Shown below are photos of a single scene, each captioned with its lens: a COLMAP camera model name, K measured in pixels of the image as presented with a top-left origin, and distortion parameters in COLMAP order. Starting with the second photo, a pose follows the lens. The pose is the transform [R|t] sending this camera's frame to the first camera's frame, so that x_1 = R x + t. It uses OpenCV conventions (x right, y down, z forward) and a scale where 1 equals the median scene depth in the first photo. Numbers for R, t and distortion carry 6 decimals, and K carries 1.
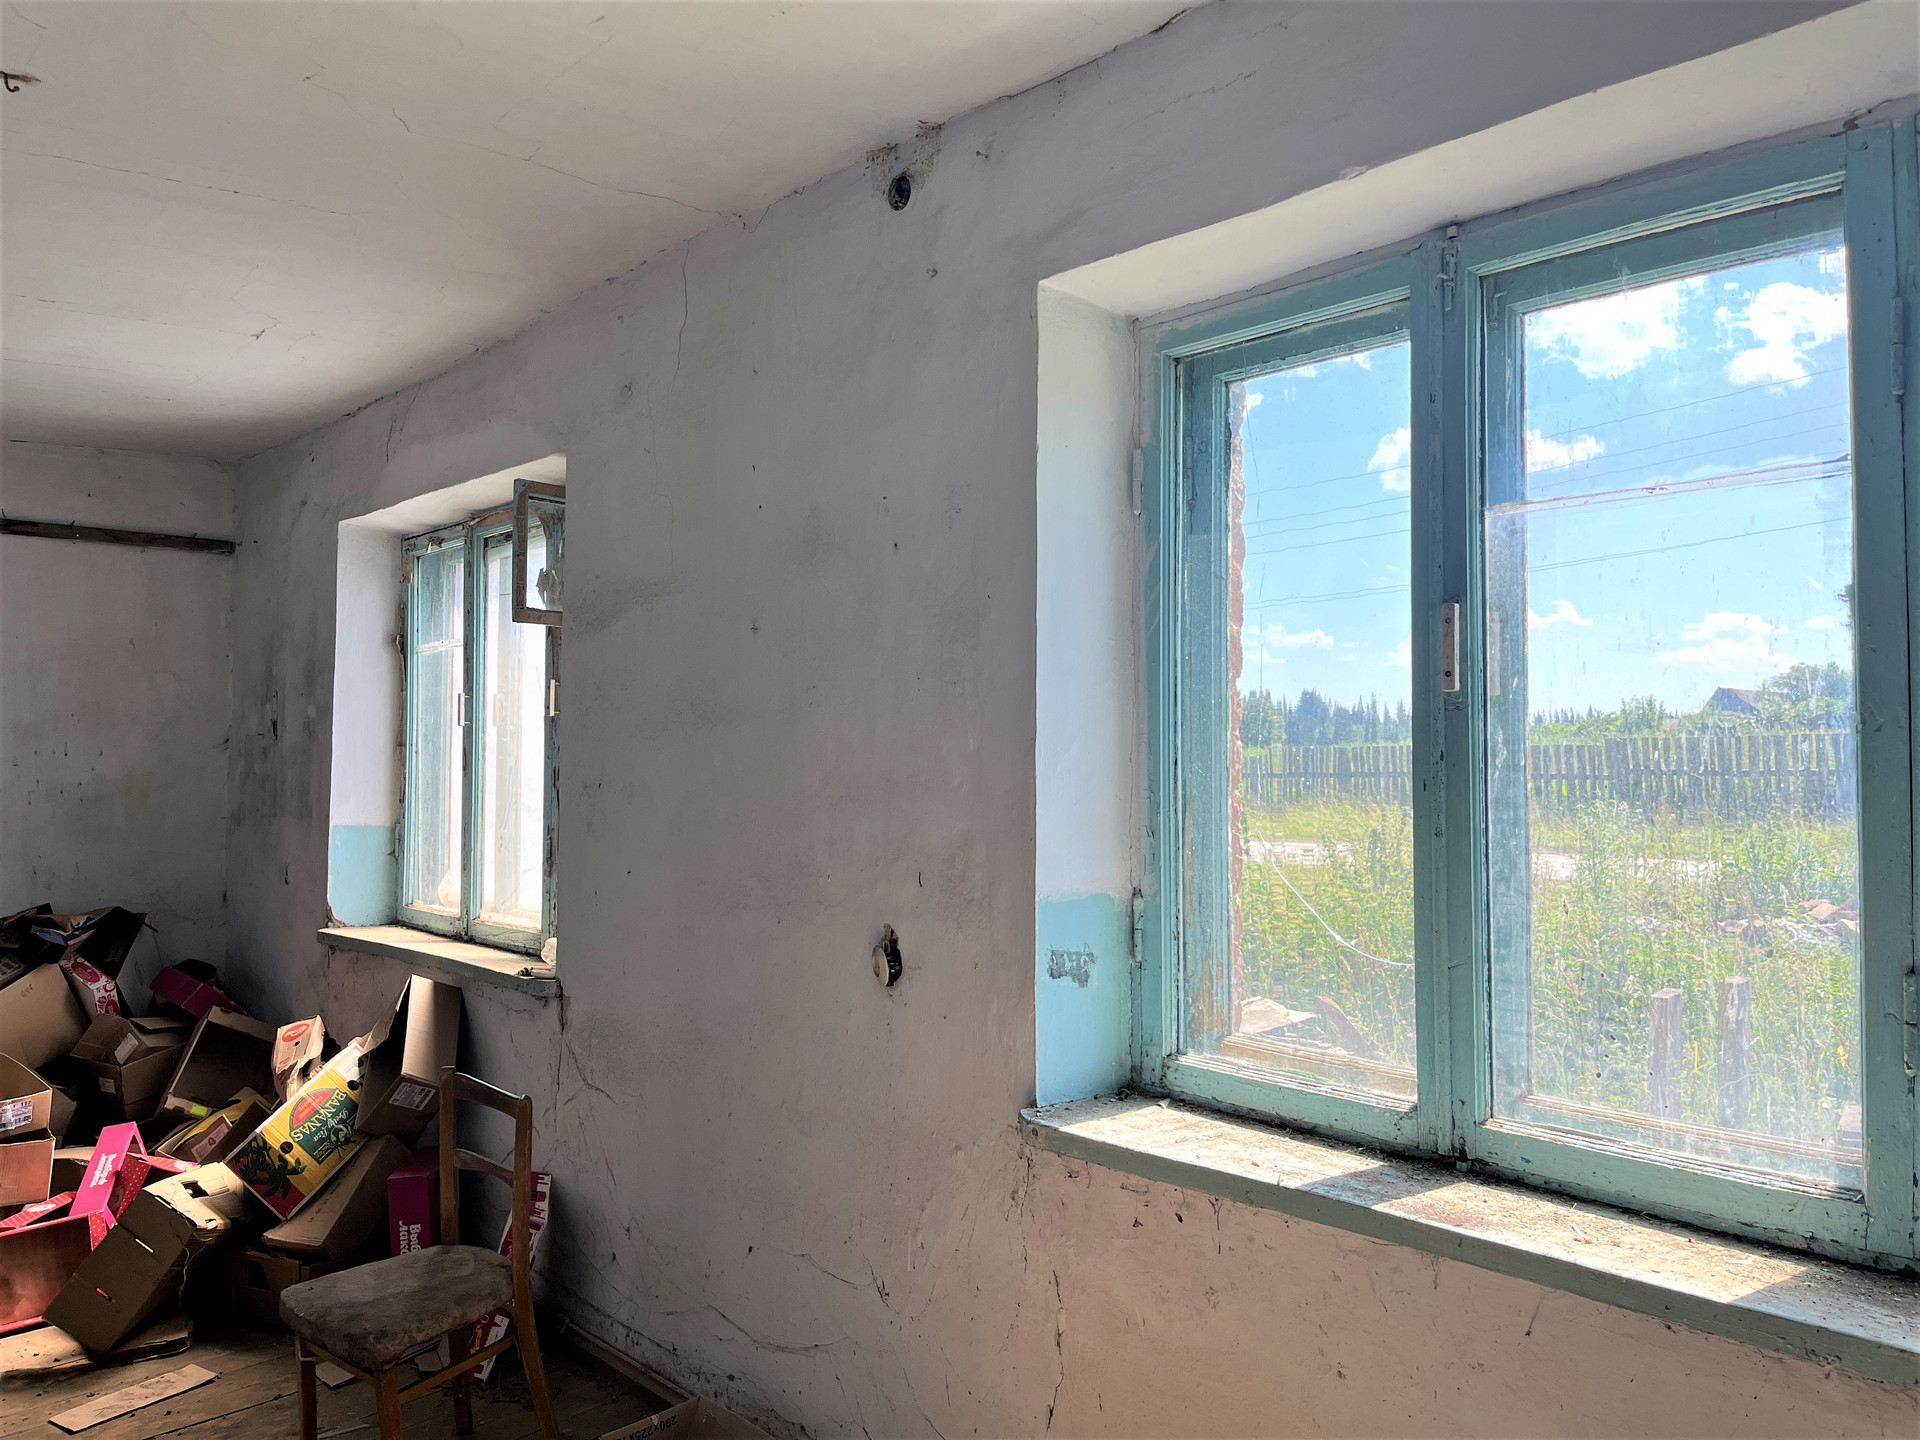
lens RADIAL K [[1467.9, 0, 961.0], [0, 1467.9, 716.5], [0, 0, 1]] dist [0.052176, -0.006235]
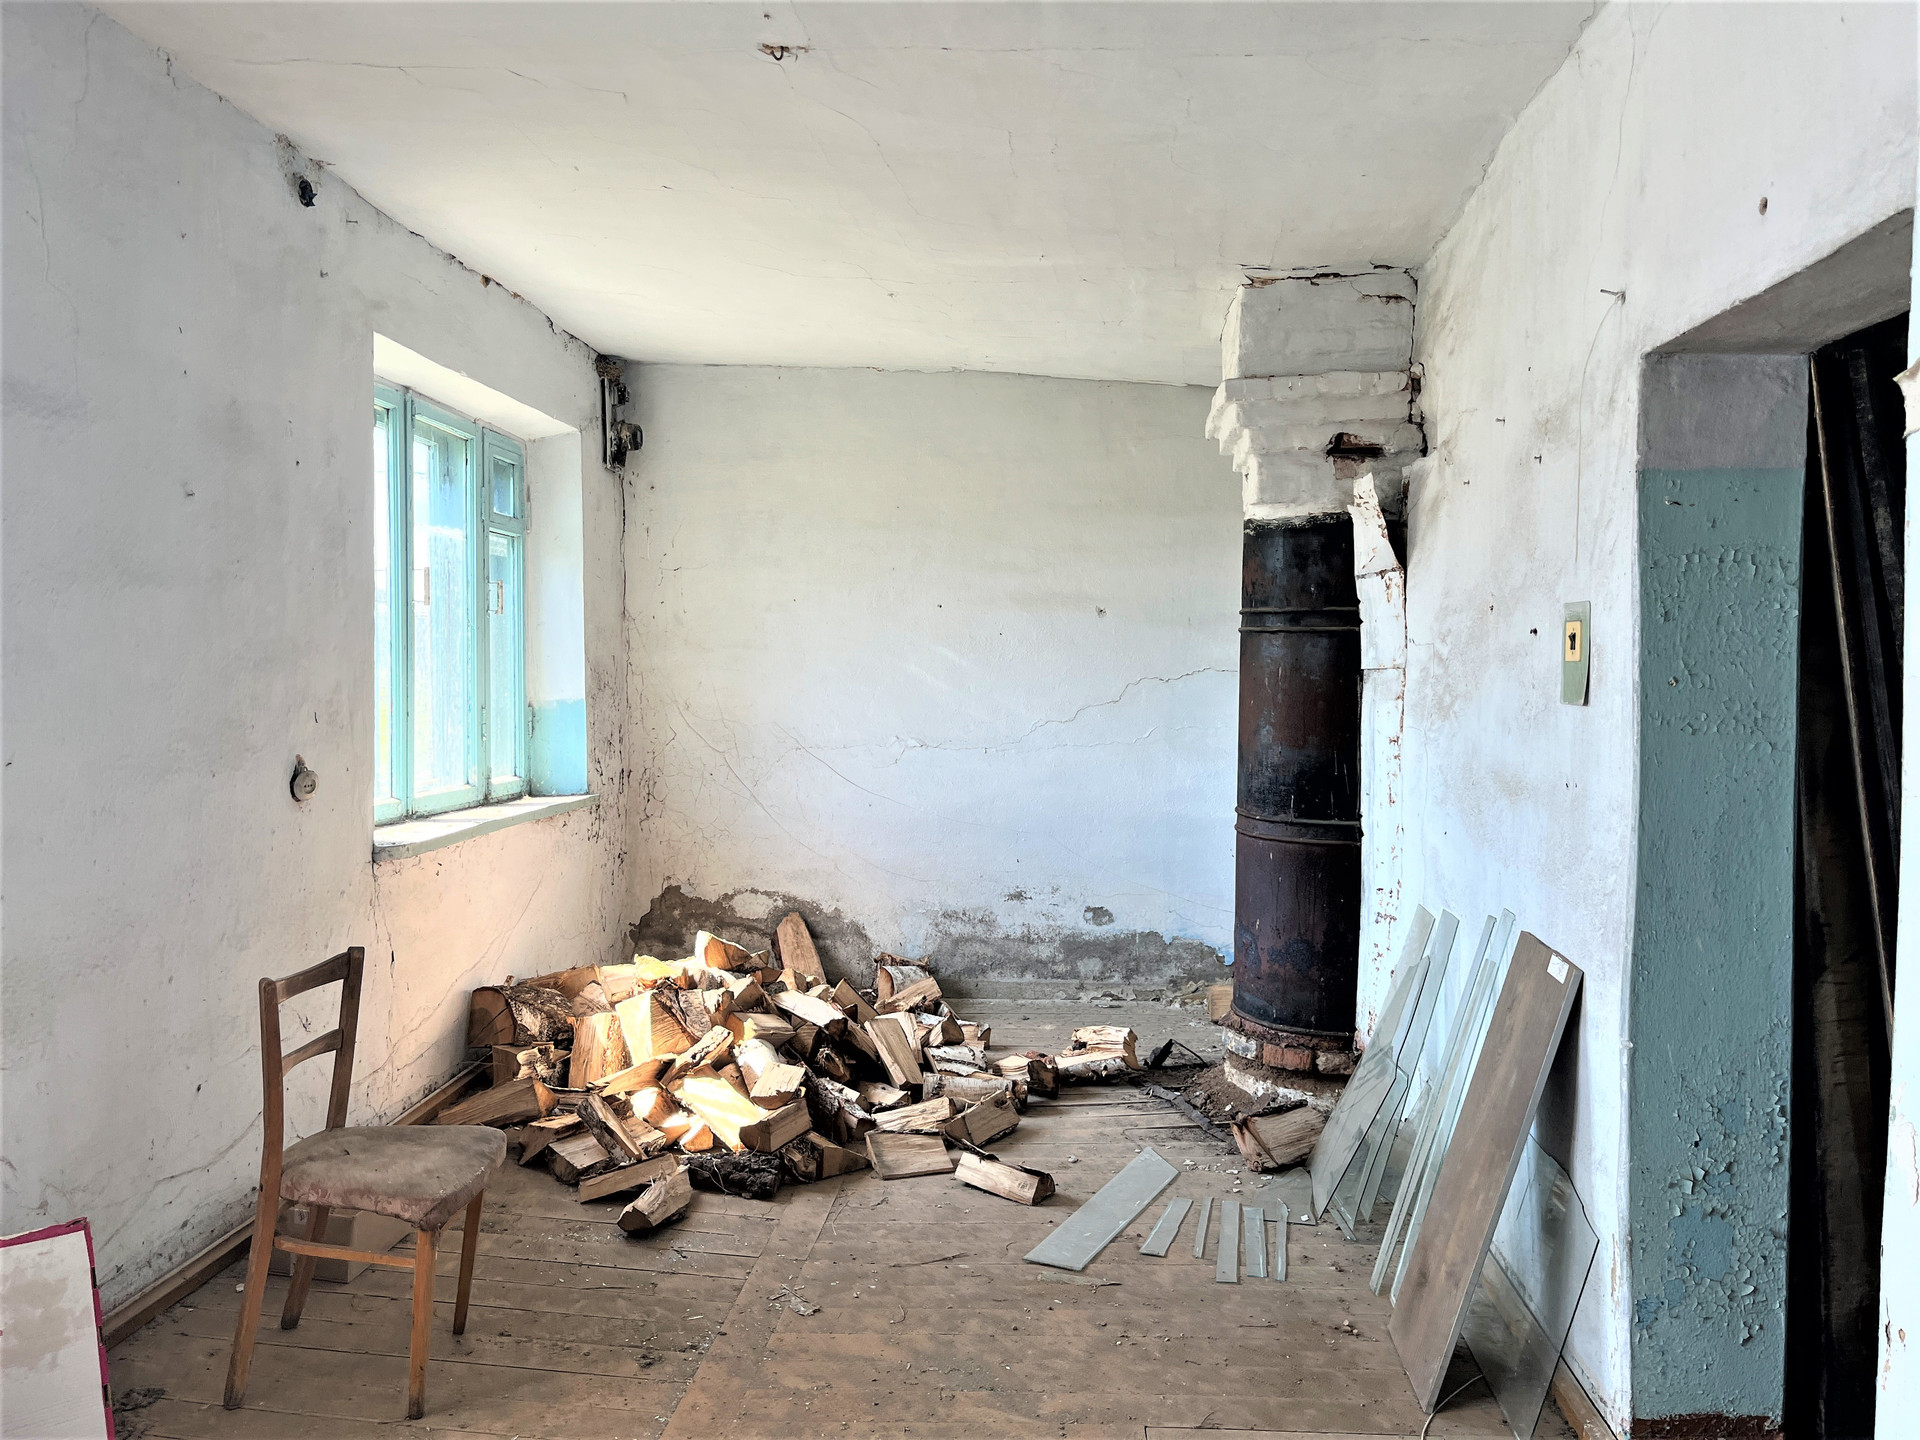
lens RADIAL K [[1467.9, 0, 959.5], [0, 1467.9, 719.2], [0, 0, 1]] dist [0.052176, -0.006235]
pose [[-0.696245, -0.037455, 0.716827, -1.331240], [-0.037614, 0.999169, 0.015673, 0.063366], [-0.716818, -0.016050, -0.697075, 1.422184]]
